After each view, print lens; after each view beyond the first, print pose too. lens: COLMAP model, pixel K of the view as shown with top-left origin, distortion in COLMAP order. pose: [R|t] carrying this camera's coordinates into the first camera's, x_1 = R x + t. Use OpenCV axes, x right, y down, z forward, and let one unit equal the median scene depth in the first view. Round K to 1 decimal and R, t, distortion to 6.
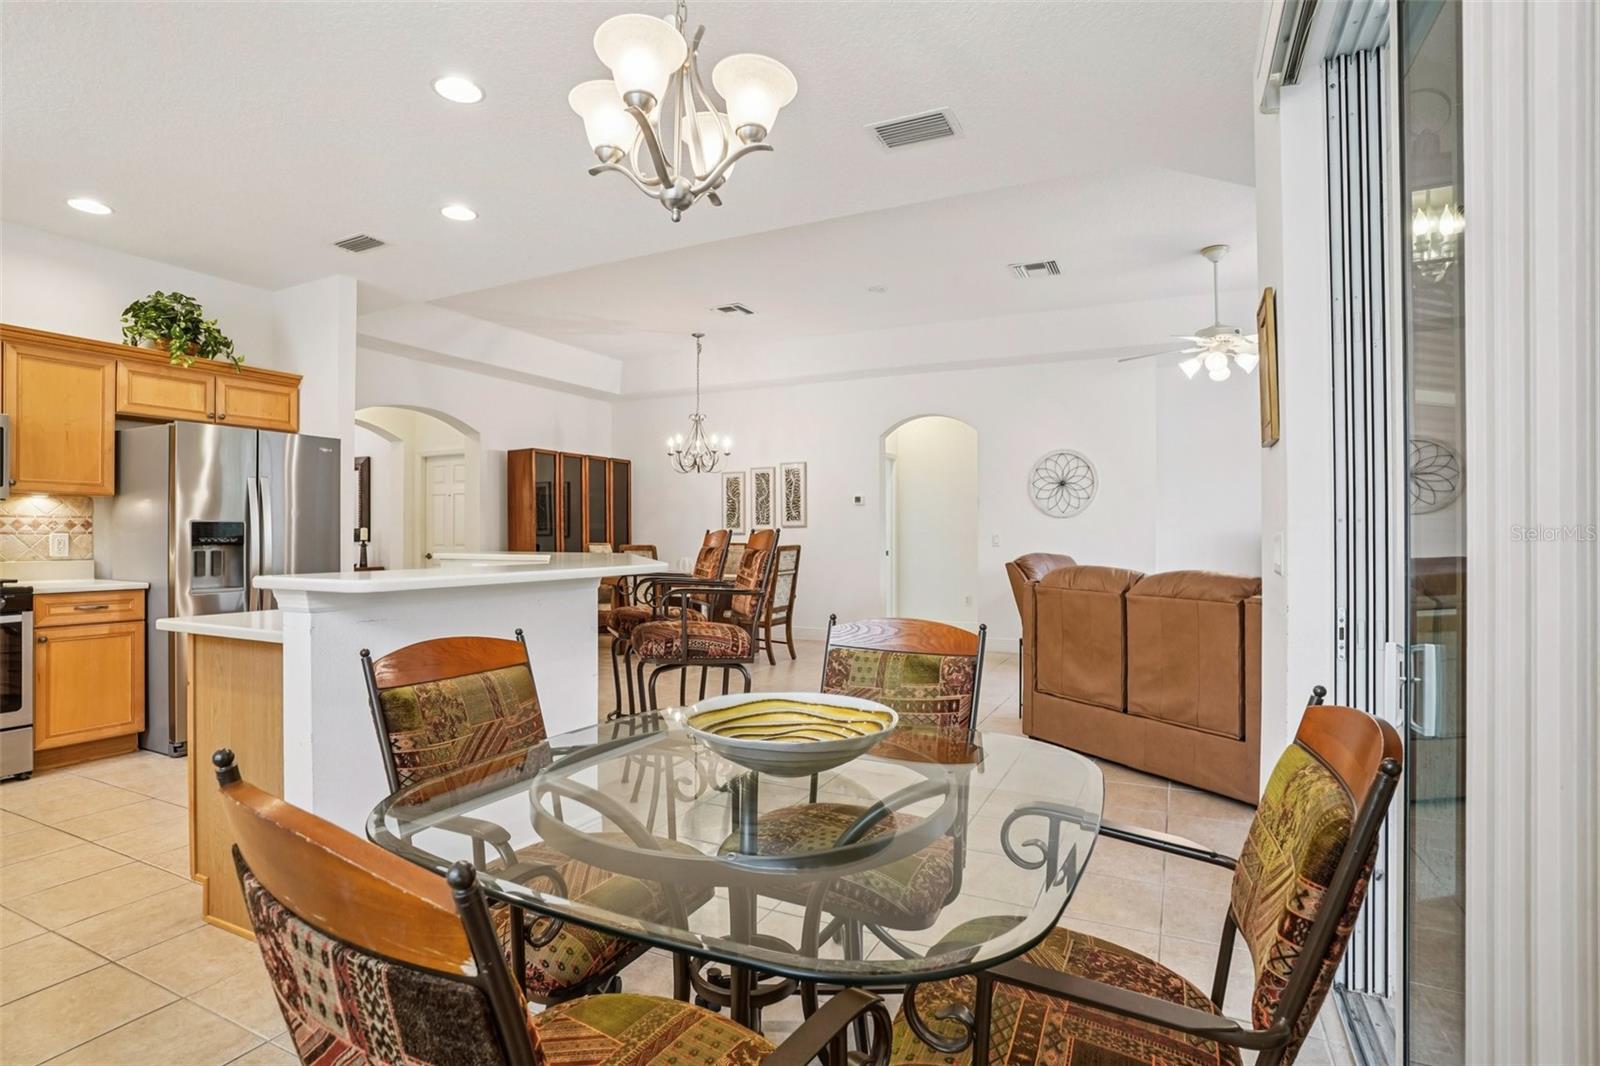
lens RADIAL K [[786.1, 0, 800.0], [0, 786.1, 533.0], [0, 0, 1]] dist [-0.072527, 0.031709]
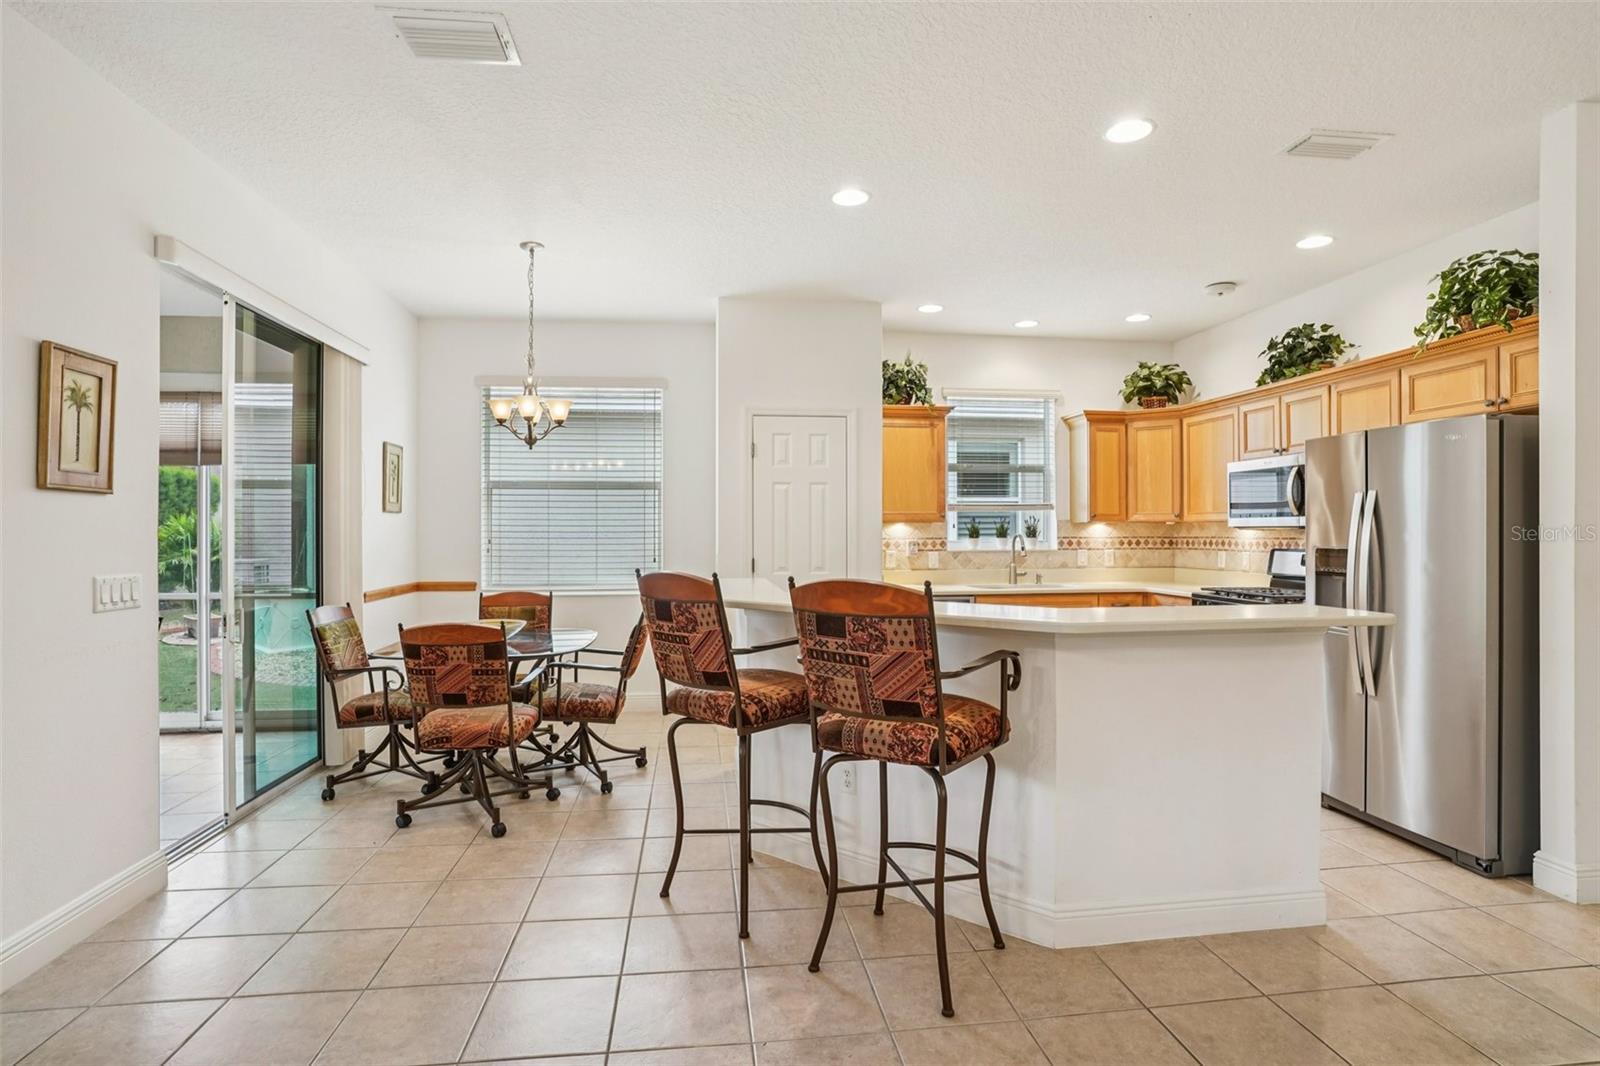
lens RADIAL K [[803.5, 0, 799.6], [0, 803.5, 538.3], [0, 0, 1]] dist [-0.077141, 0.041410]
pose [[-0.834707, 0.006159, -0.550660, 0.197546], [0.002770, 0.999972, 0.006985, -0.030420], [0.550687, 0.004305, -0.834701, 1.261577]]
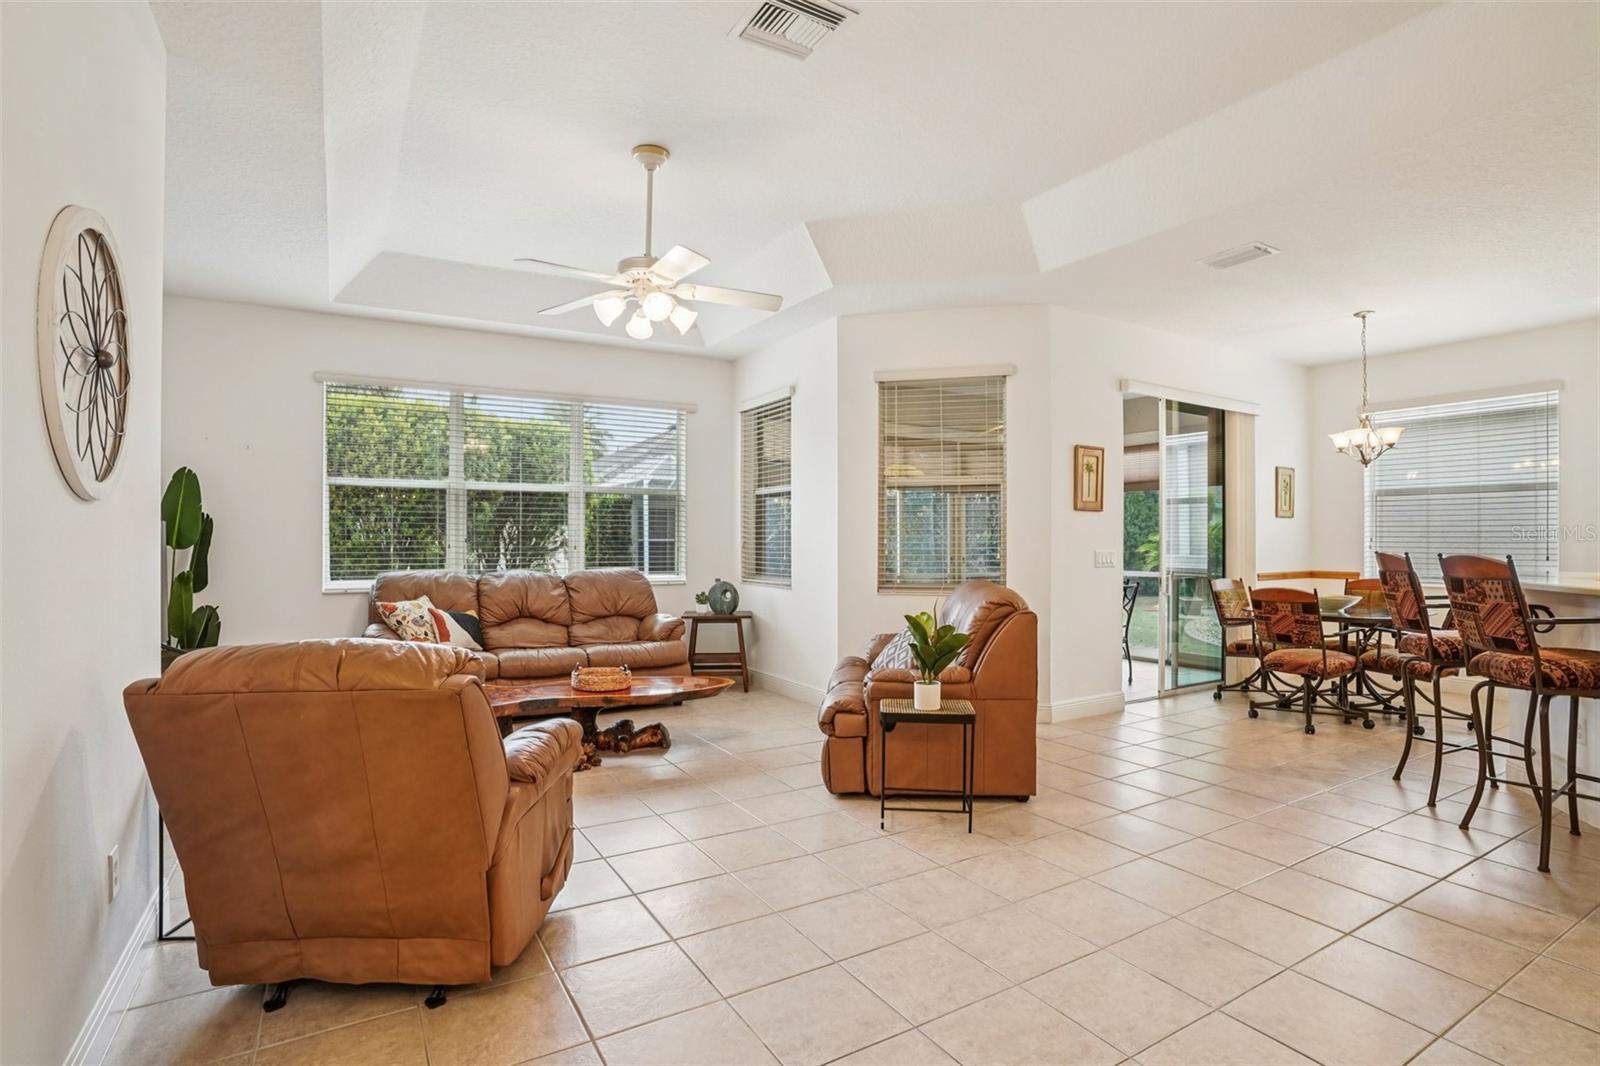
lens RADIAL K [[789.1, 0, 796.9], [0, 789.1, 532.6], [0, 0, 1]] dist [-0.088133, 0.044567]
pose [[-0.839399, 0.002831, 0.543508, 0.048041], [-0.003186, 0.999944, -0.010129, -0.013509], [-0.543506, -0.010234, -0.839343, 1.770880]]
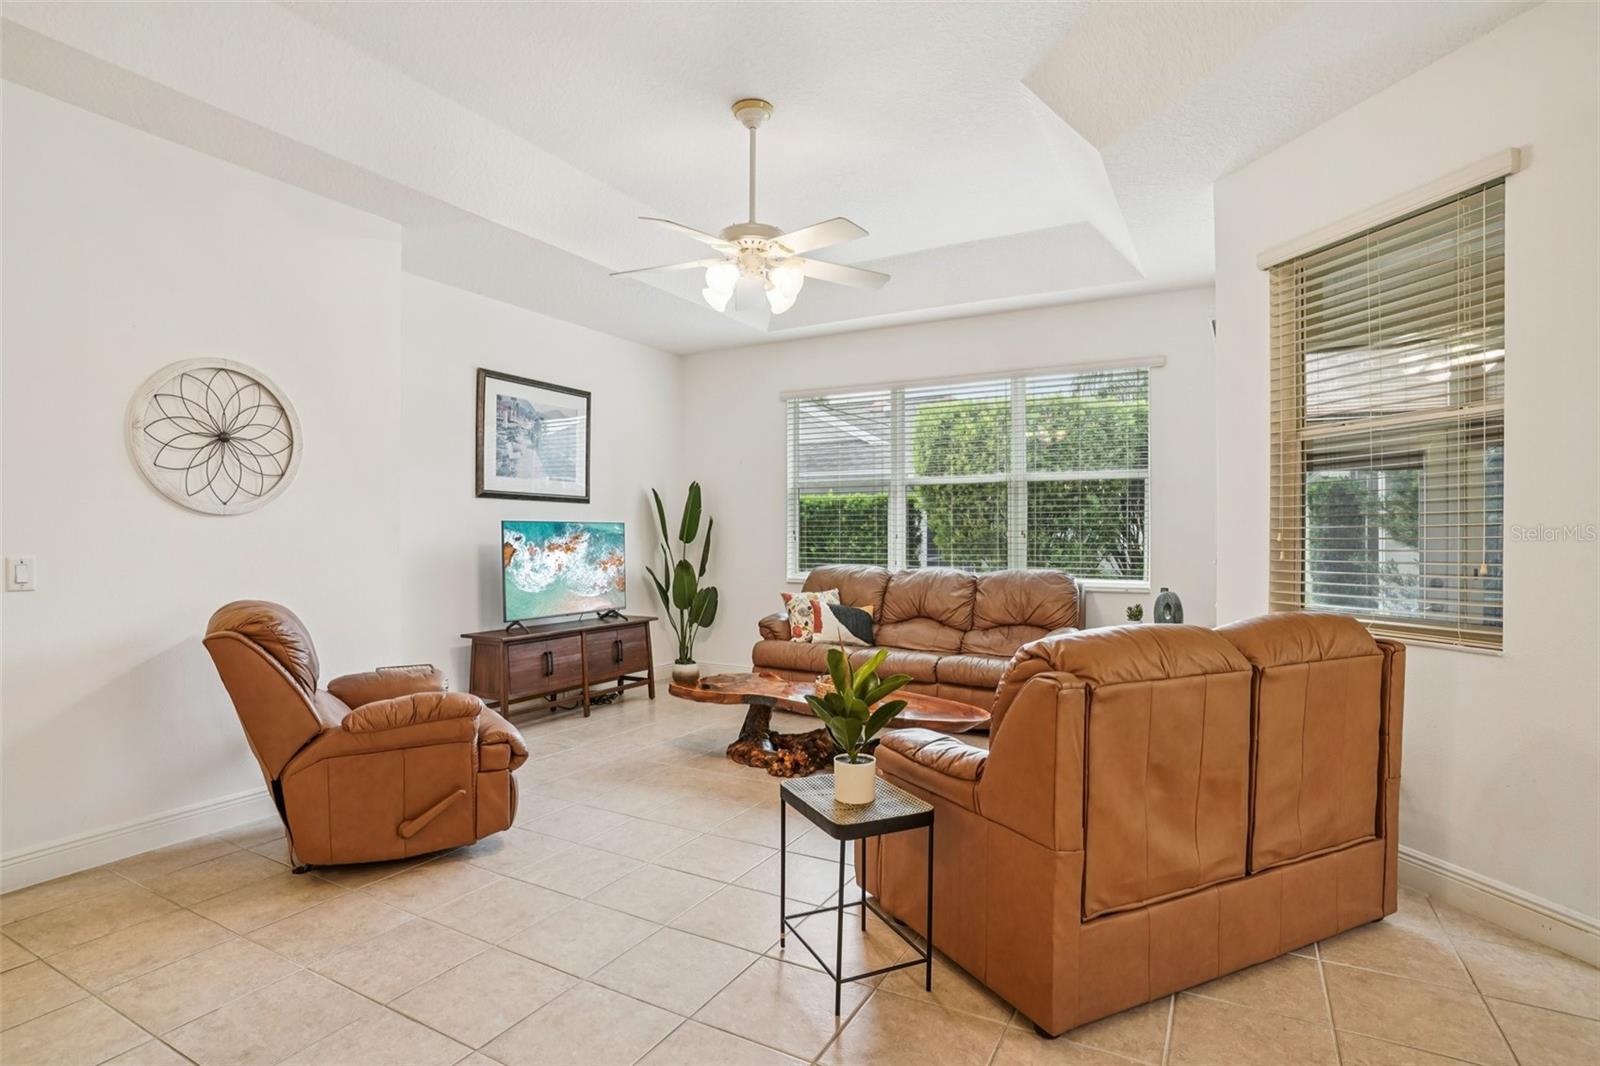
lens RADIAL K [[803.5, 0, 799.6], [0, 803.5, 538.3], [0, 0, 1]] dist [-0.077141, 0.041410]
pose [[0.049961, -0.004293, 0.998742, -0.137082], [-0.000483, 0.999991, 0.004323, -0.015035], [-0.998751, -0.000699, 0.049959, 1.080517]]
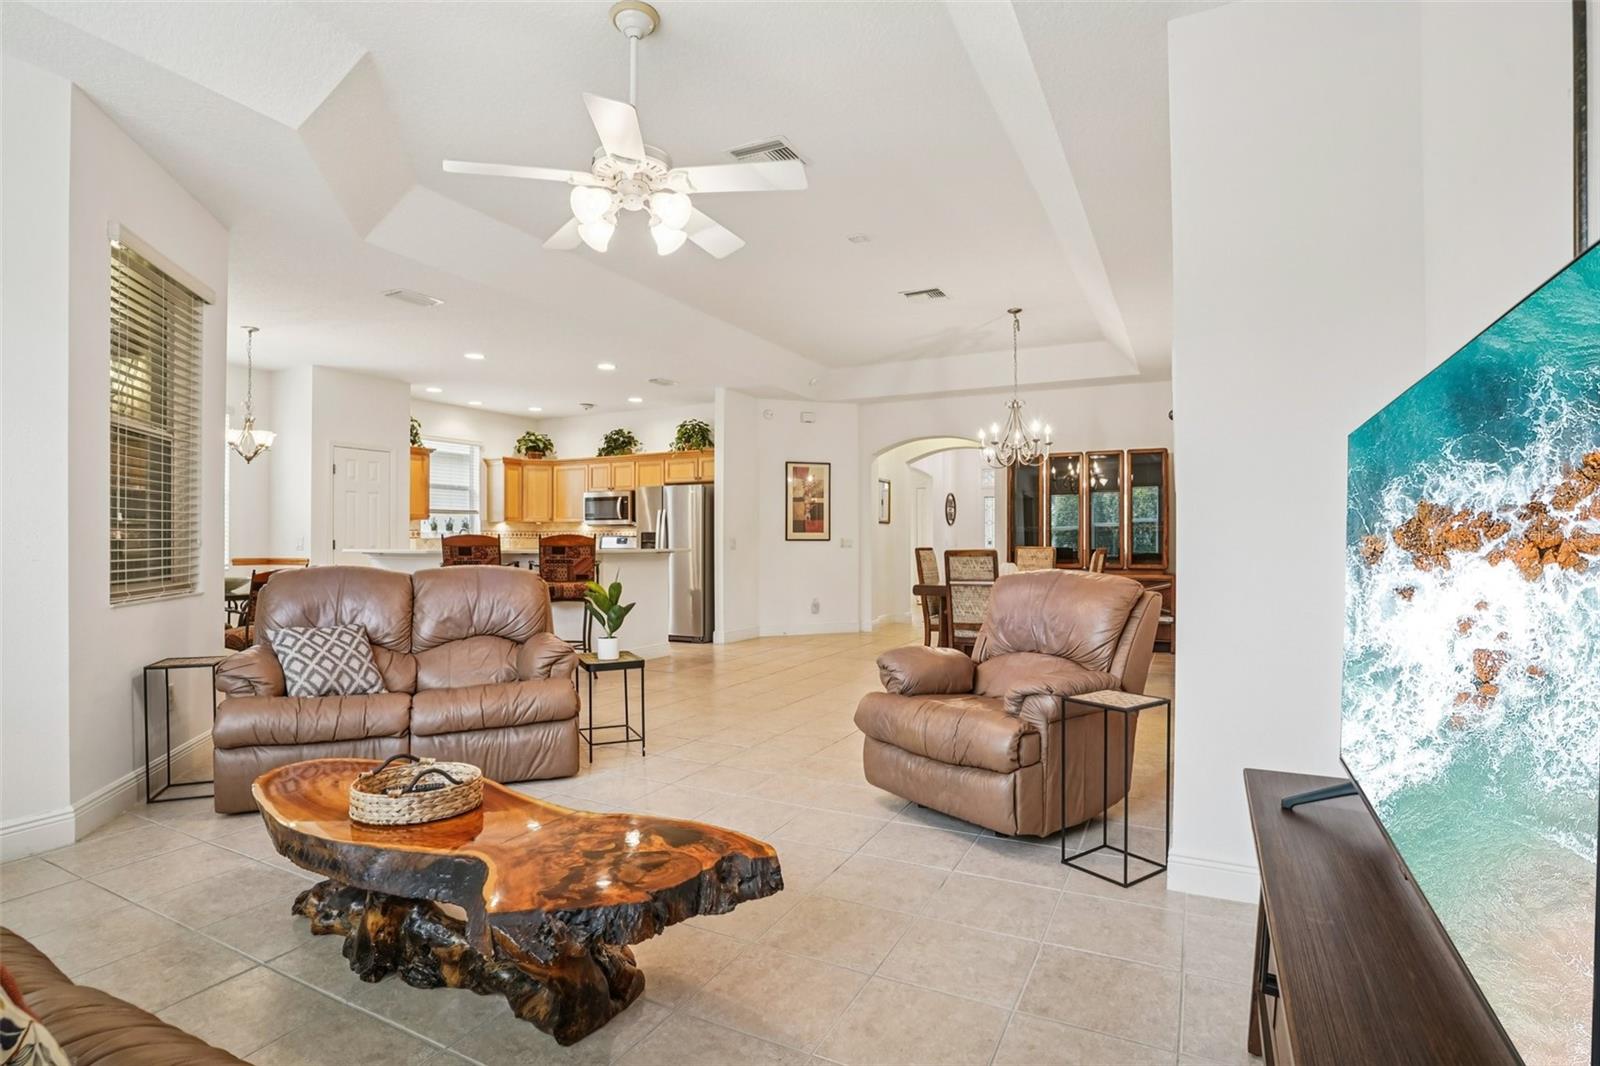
lens RADIAL K [[786.1, 0, 800.0], [0, 786.1, 533.0], [0, 0, 1]] dist [-0.072527, 0.031709]
pose [[-0.018871, -0.009252, -0.999779, 1.268399], [0.001923, 0.999955, -0.009290, 0.008256], [0.999820, -0.002098, -0.018852, 1.314642]]
